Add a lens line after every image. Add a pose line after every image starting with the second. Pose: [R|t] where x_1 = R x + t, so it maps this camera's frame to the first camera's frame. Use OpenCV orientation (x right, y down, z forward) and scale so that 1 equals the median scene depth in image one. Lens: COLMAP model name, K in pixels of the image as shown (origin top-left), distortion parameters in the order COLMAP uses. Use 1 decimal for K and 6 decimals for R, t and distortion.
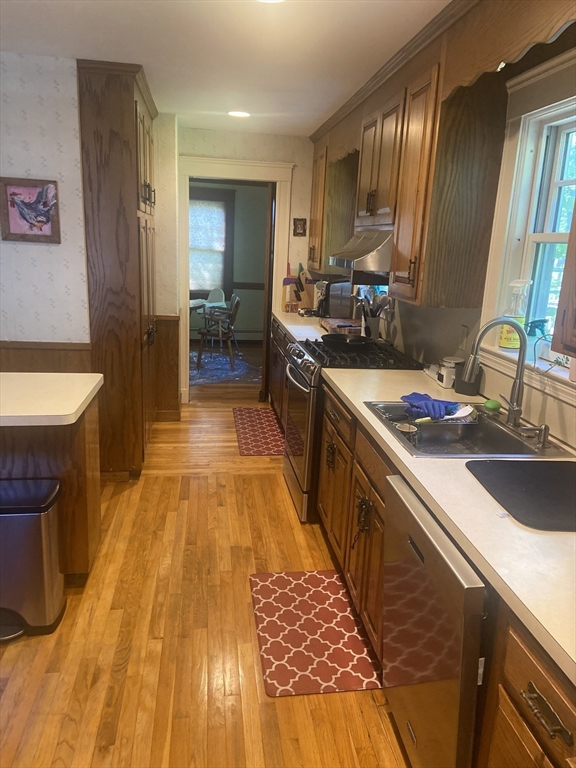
lens RADIAL K [[595.8, 0, 294.3], [0, 595.8, 386.1], [0, 0, 1]] dist [0.104226, -0.127994]
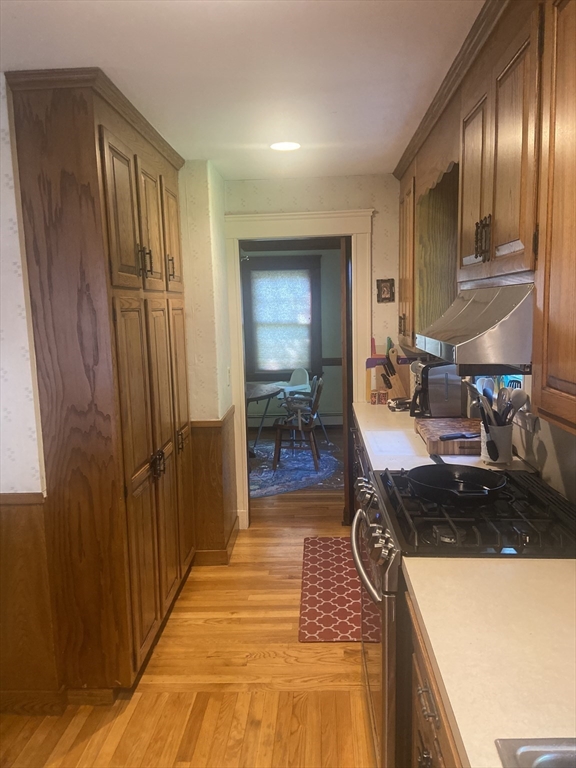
lens RADIAL K [[595.8, 0, 287.0], [0, 595.8, 381.4], [0, 0, 1]] dist [0.104226, -0.127994]
pose [[0.978045, -0.048257, -0.202728, 0.045788], [0.024700, 0.992805, -0.117164, -0.092030], [0.206923, 0.109585, 0.972201, 0.353099]]
